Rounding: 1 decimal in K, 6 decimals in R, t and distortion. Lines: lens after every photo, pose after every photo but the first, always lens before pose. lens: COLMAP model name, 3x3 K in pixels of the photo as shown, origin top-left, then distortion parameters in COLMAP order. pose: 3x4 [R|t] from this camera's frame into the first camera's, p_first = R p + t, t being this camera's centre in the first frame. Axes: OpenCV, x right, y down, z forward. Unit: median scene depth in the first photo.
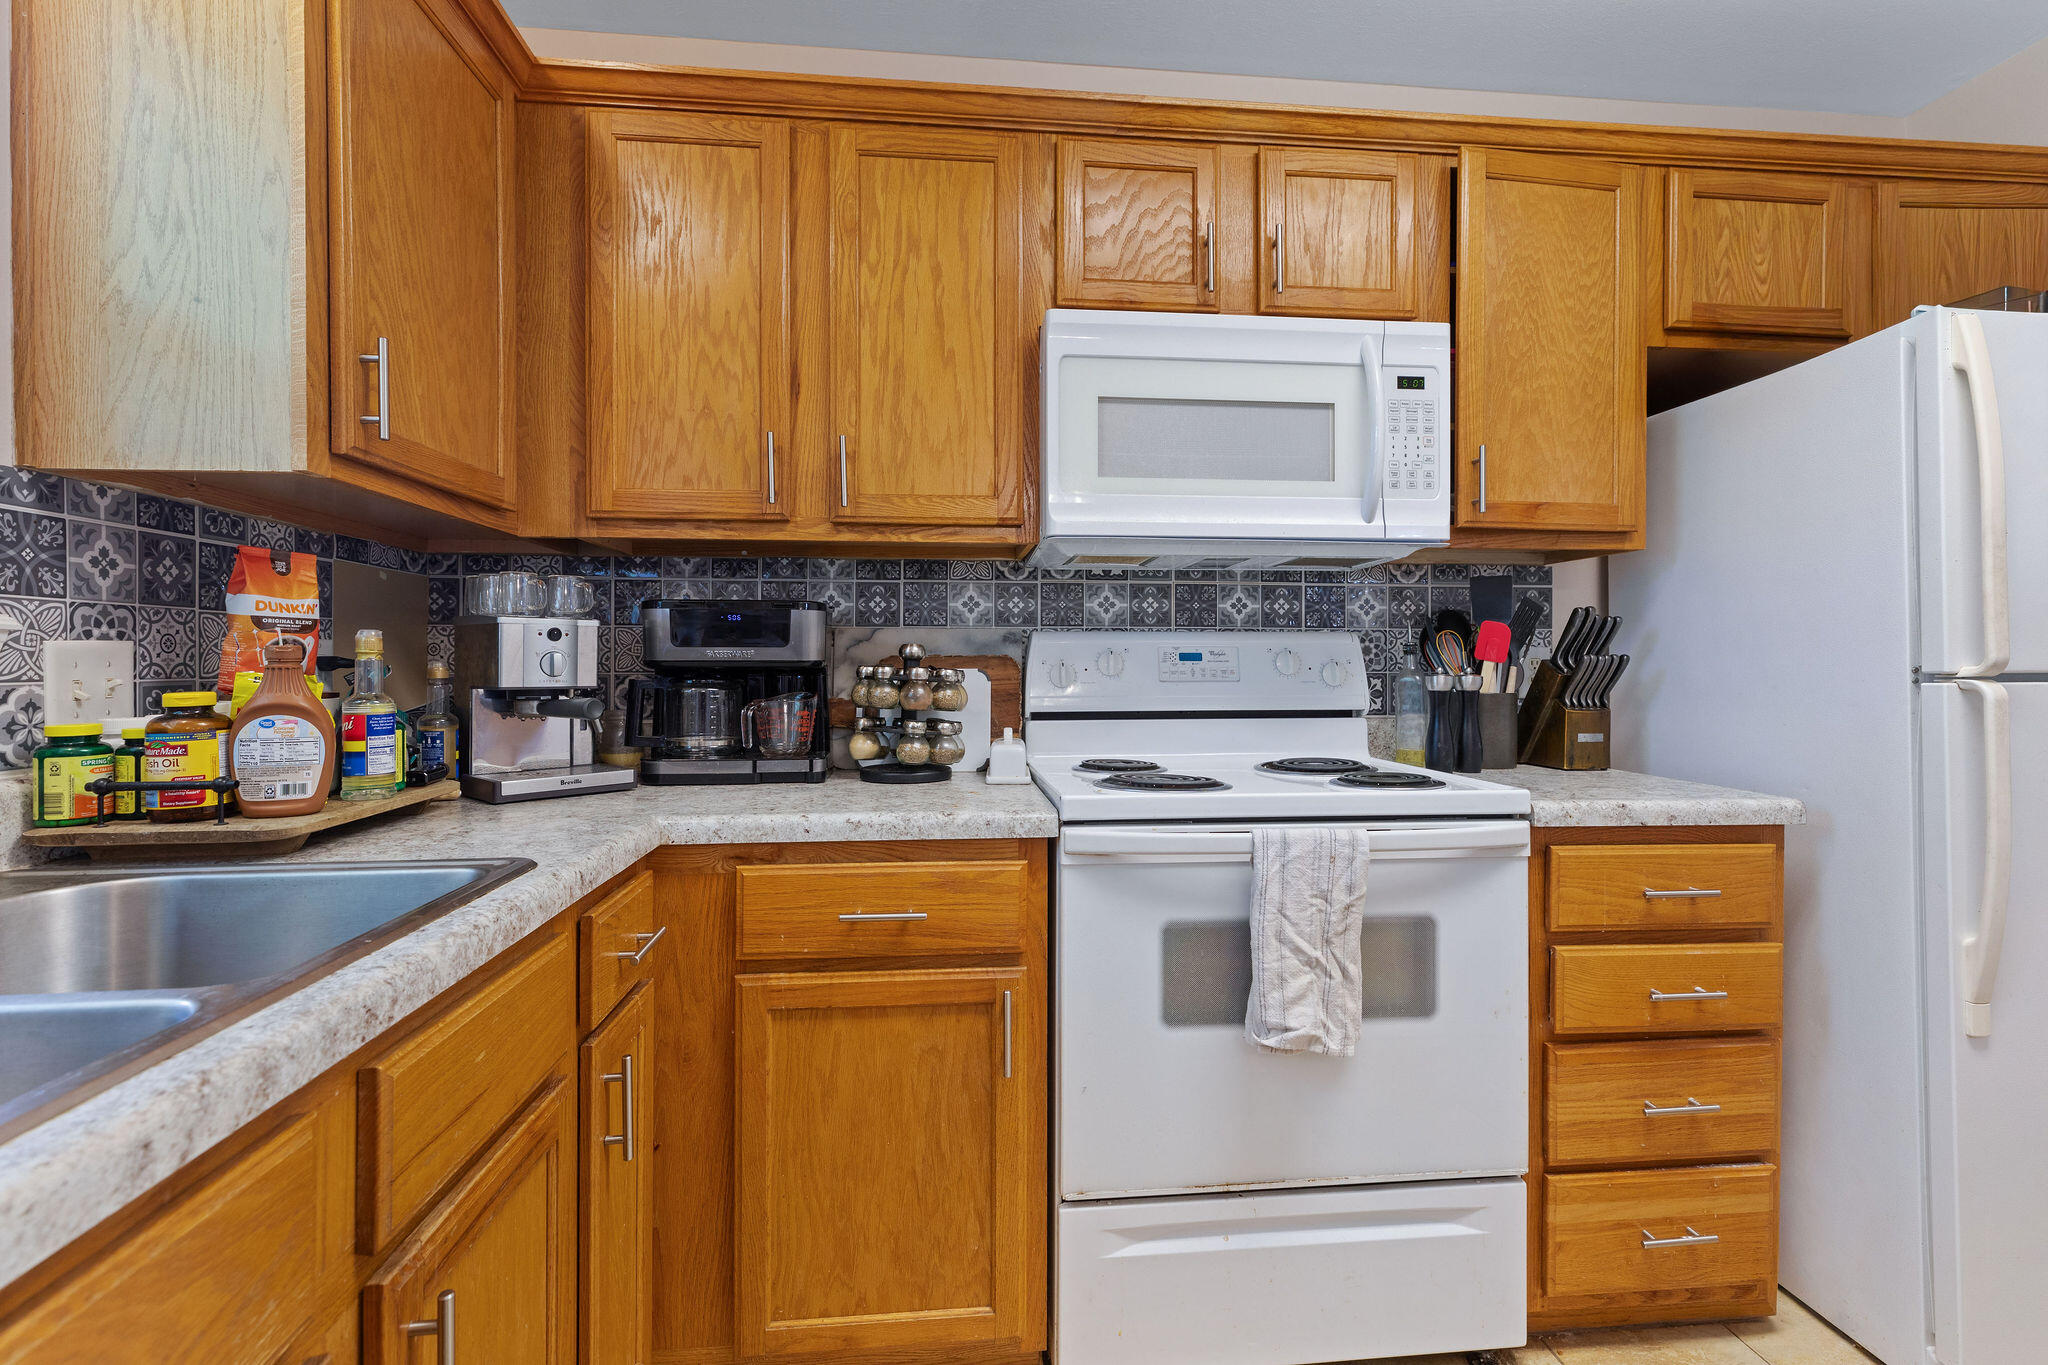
lens RADIAL K [[911.3, 0, 1026.7], [0, 911.3, 676.5], [0, 0, 1]] dist [0.001286, 0.000840]
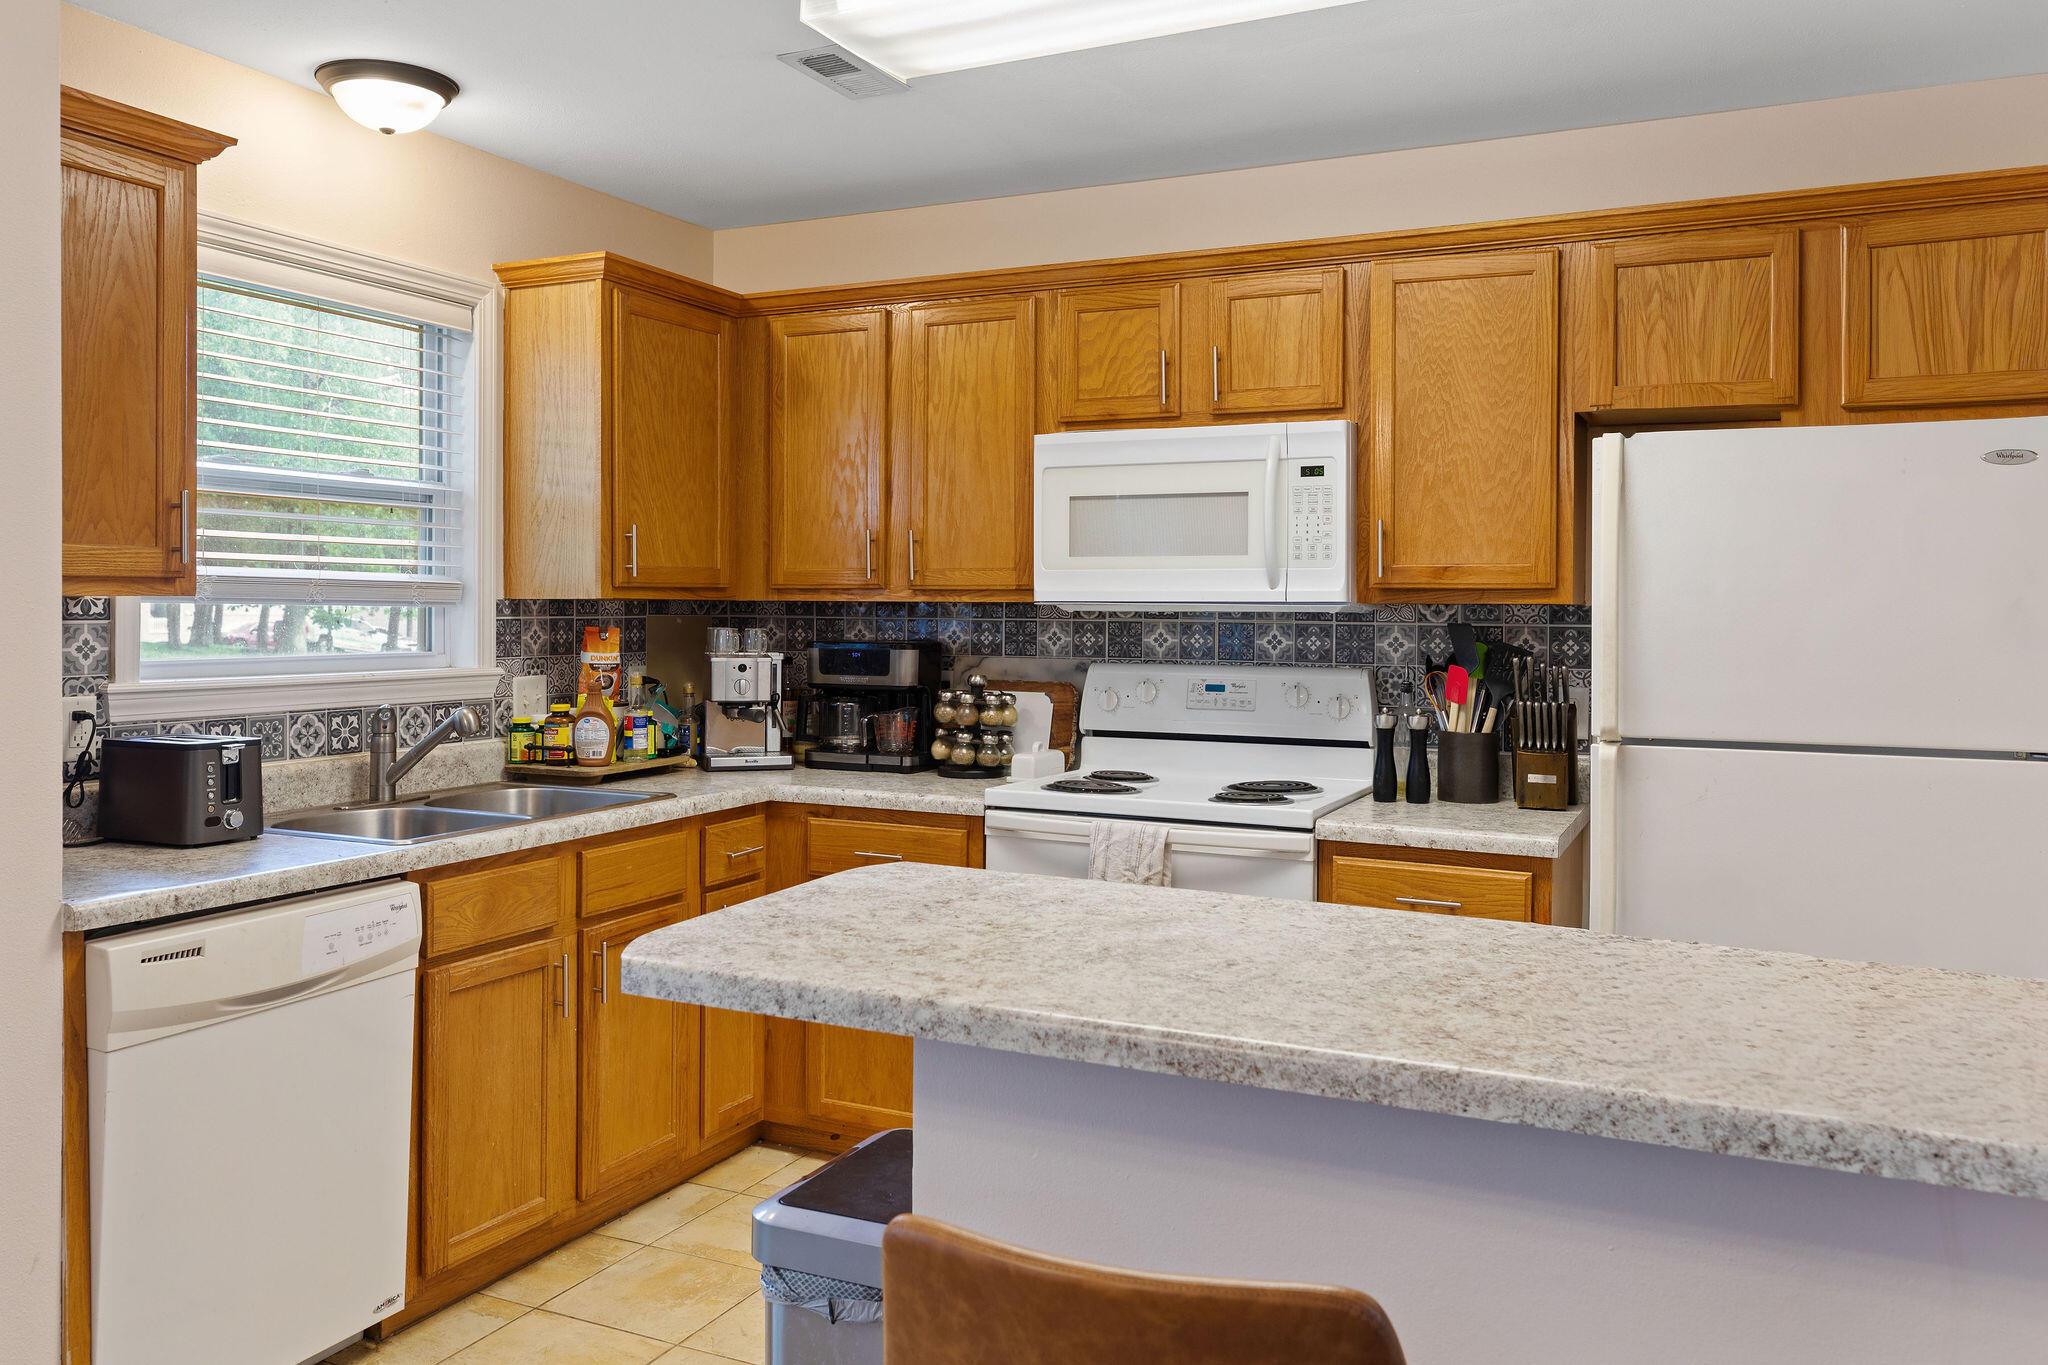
lens RADIAL K [[1539.1, 0, 1024.0], [0, 1539.1, 682.5], [0, 0, 1]] dist [-0.003933, 0.000197]
pose [[0.856196, 0.032060, -0.515656, 1.164410], [-0.015418, 0.999214, 0.036525, -0.114431], [0.516421, -0.023322, 0.856017, -0.945172]]
